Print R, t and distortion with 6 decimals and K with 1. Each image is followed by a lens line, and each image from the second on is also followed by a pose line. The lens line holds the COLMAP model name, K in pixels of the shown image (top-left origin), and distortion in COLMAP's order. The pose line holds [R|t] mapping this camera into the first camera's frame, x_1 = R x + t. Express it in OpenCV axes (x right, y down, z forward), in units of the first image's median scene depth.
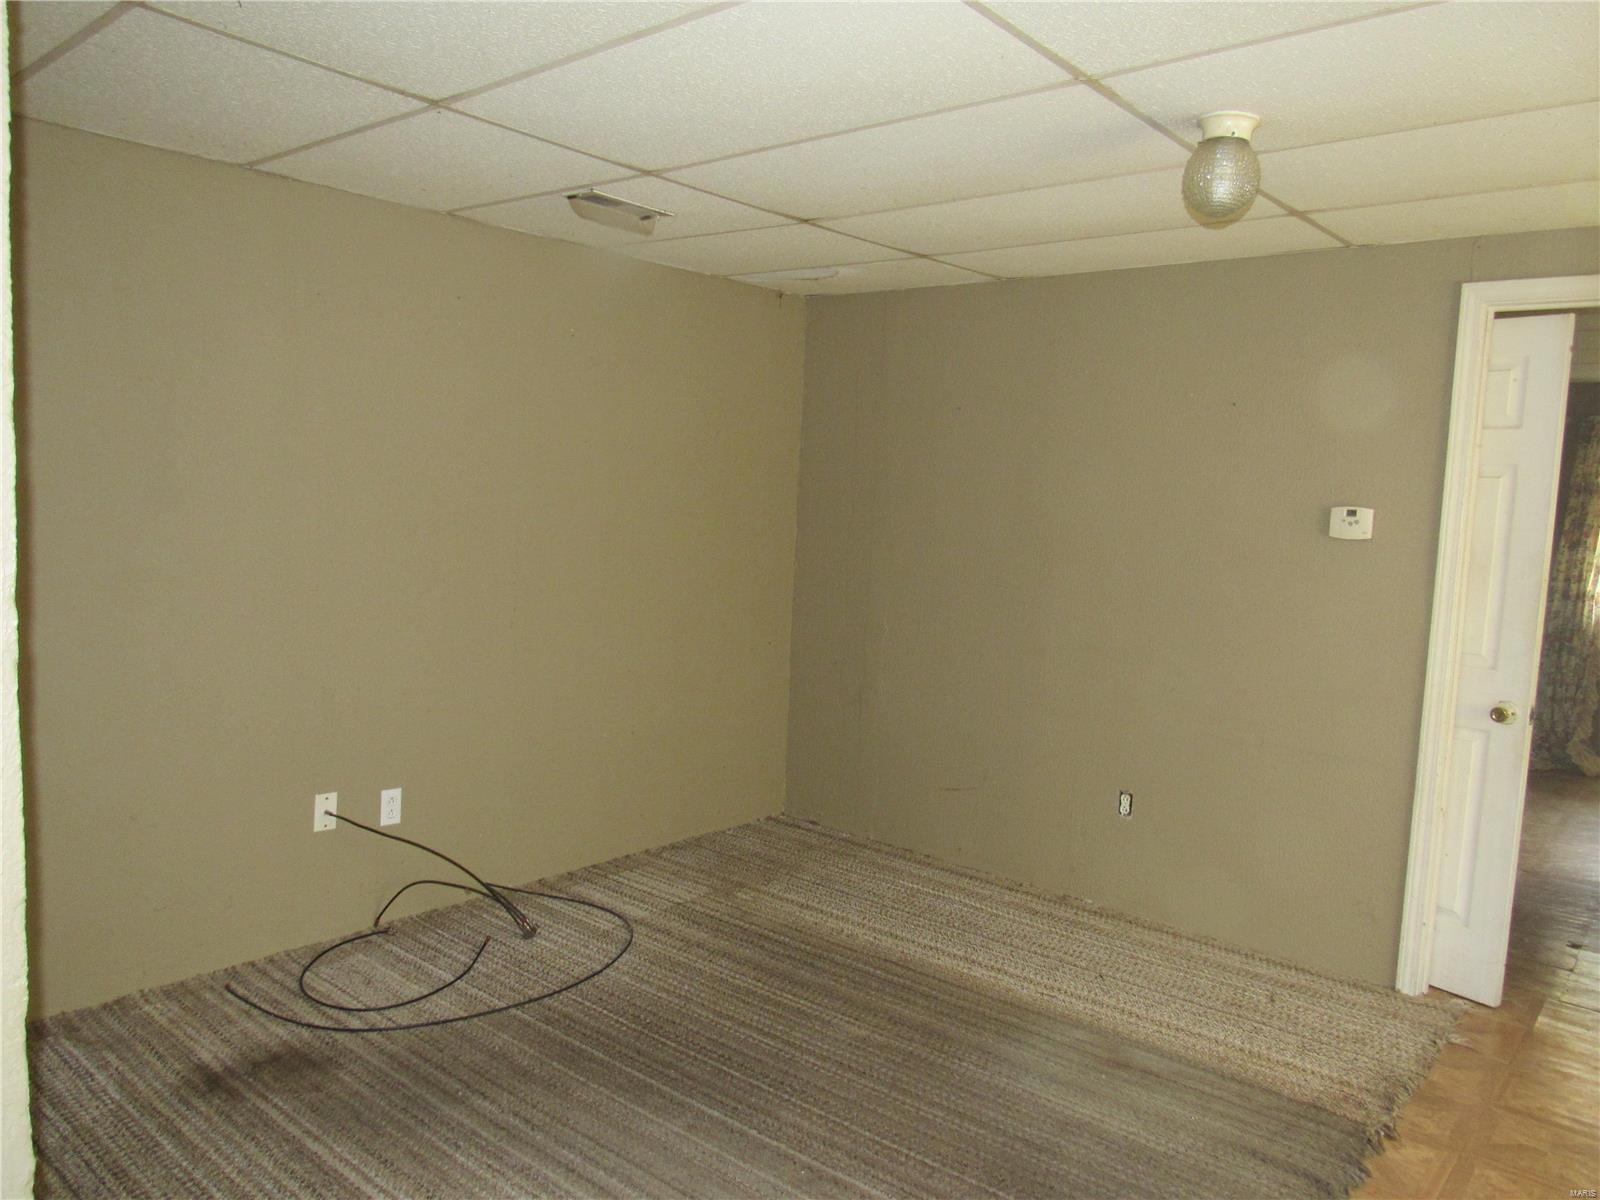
lens RADIAL K [[1147.5, 0, 802.2], [0, 1147.5, 595.3], [0, 0, 1]] dist [-0.039828, 0.018029]
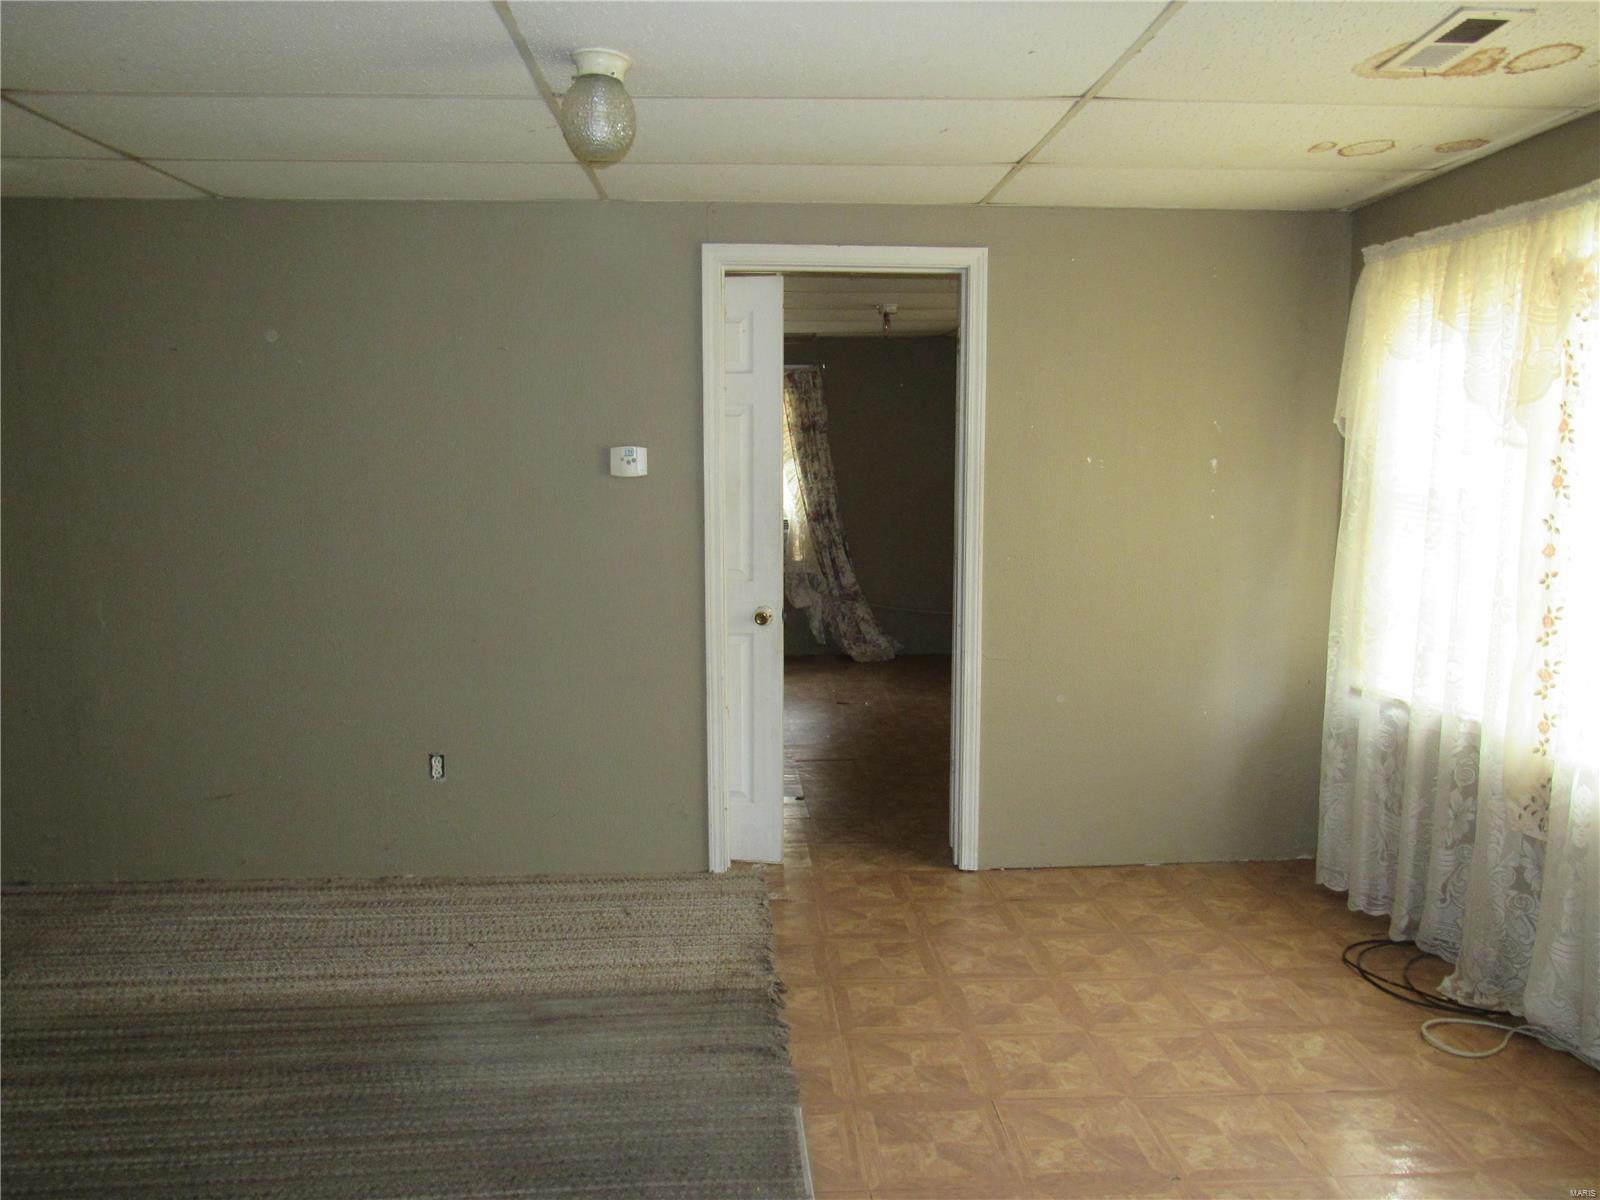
lens RADIAL K [[1147.5, 0, 806.0], [0, 1147.5, 600.4], [0, 0, 1]] dist [-0.039828, 0.018029]
pose [[0.712481, -0.128621, 0.689803, -0.170165], [0.095434, 0.991684, 0.086339, -0.011520], [-0.695172, 0.004316, 0.718831, 0.112370]]
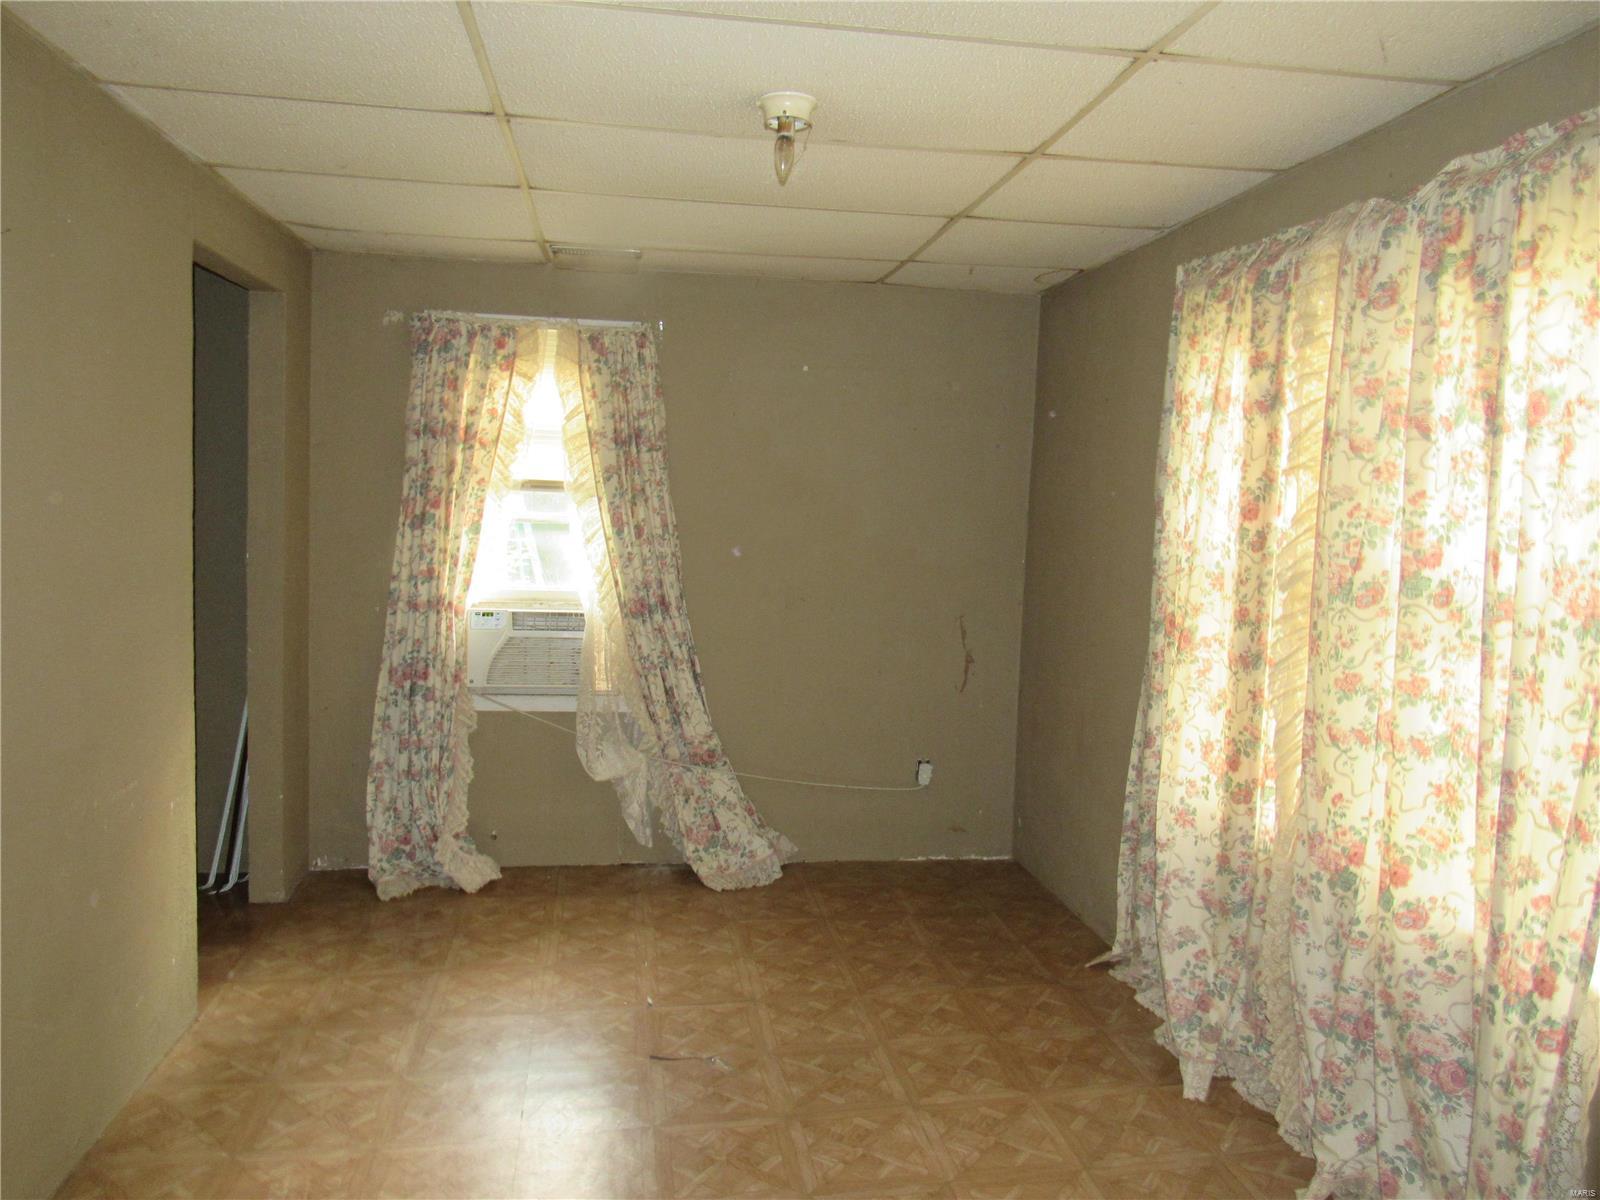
lens RADIAL K [[1147.5, 0, 800.1], [0, 1147.5, 592.1], [0, 0, 1]] dist [-0.039828, 0.018029]
pose [[0.649175, -0.084207, 0.755963, 0.663626], [0.065610, 0.996348, 0.054641, -0.050436], [-0.757804, 0.014127, 0.652329, 0.844162]]
